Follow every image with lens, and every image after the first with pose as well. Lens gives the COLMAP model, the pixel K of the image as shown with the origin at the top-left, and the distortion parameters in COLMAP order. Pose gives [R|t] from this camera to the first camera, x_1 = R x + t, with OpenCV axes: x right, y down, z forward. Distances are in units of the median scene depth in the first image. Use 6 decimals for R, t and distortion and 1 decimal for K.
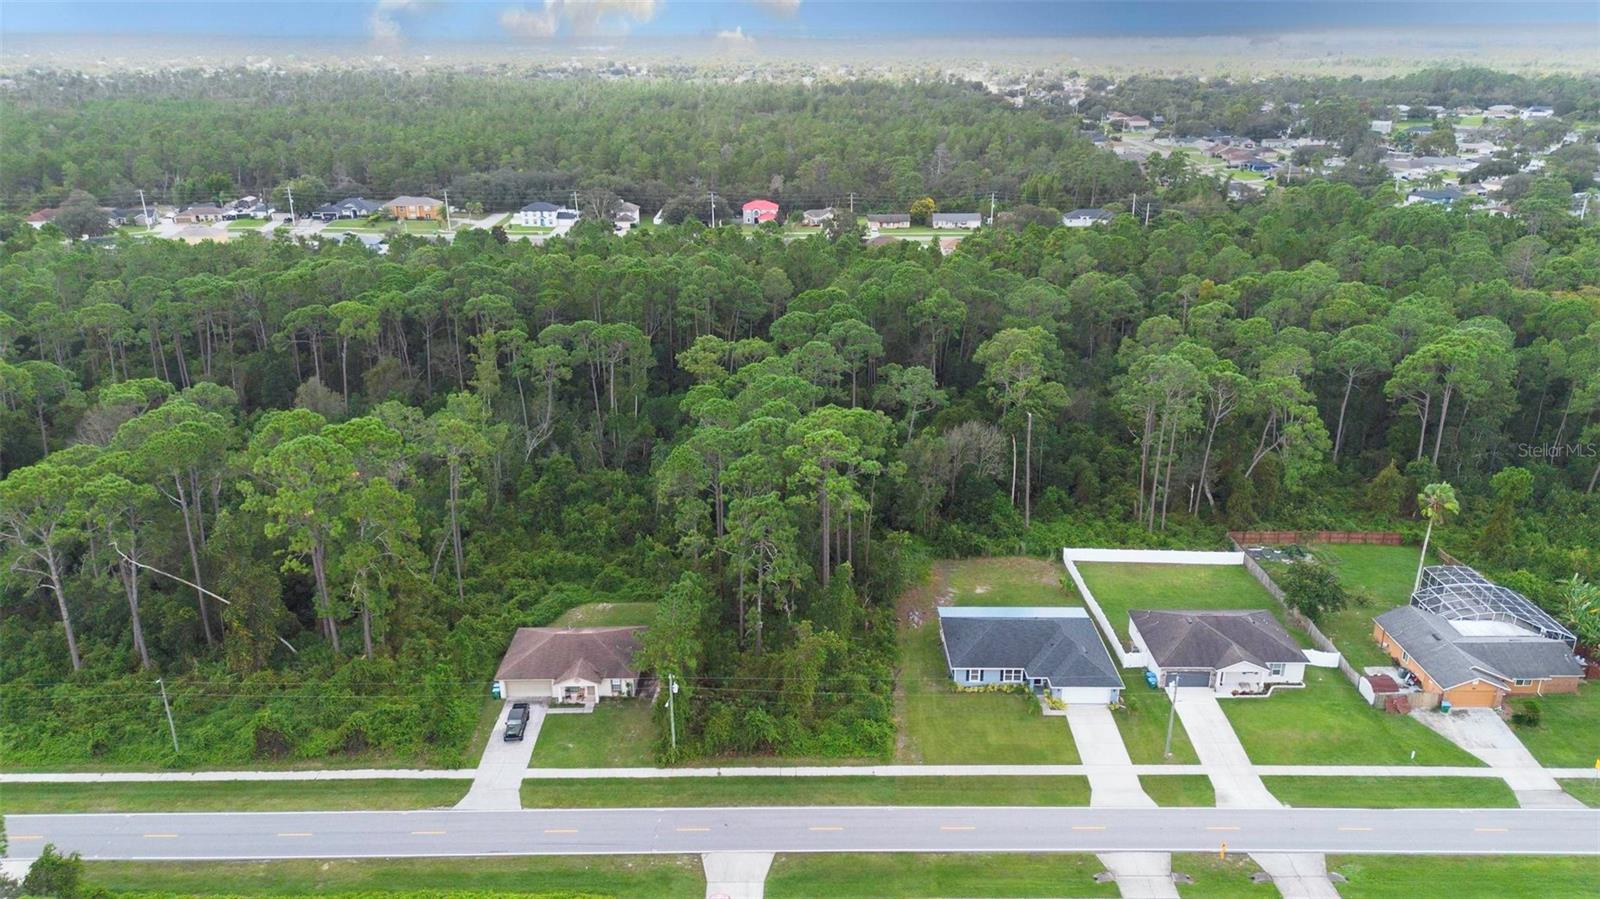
lens RADIAL K [[1130.3, 0, 802.9], [0, 1130.3, 450.1], [0, 0, 1]] dist [0.076937, -0.077713]
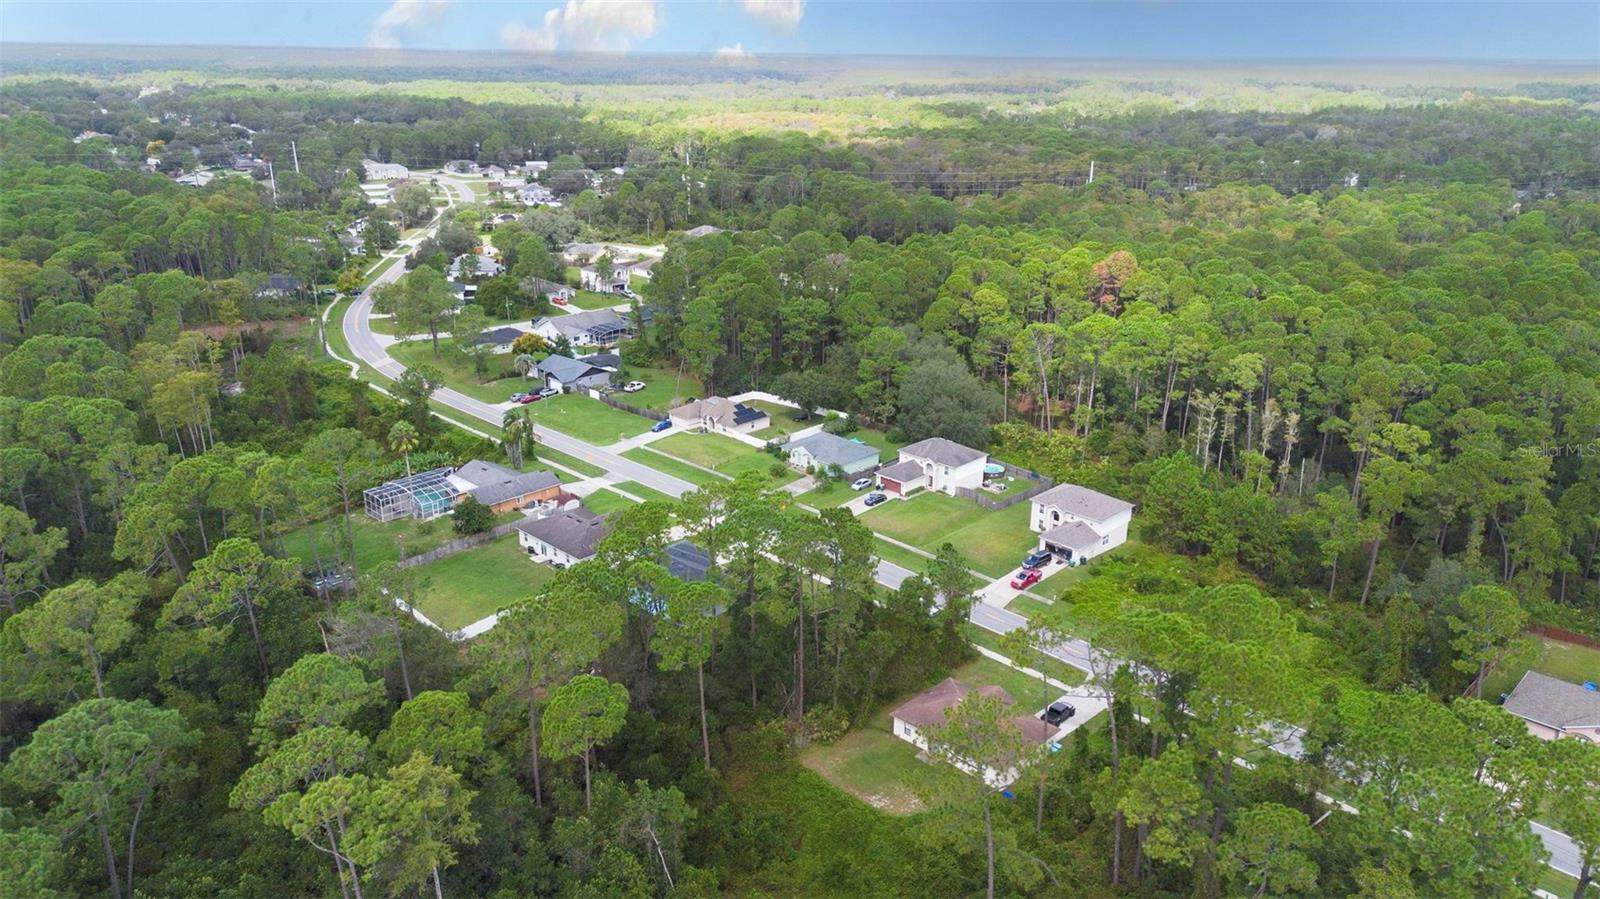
lens RADIAL K [[1125.8, 0, 800.0], [0, 1125.8, 449.5], [0, 0, 1]] dist [0.160563, -0.341074]
pose [[-0.713731, -0.237196, 0.659035, -0.695999], [0.237478, 0.803231, 0.546282, -0.595851], [-0.658933, 0.546404, -0.516962, 1.498318]]
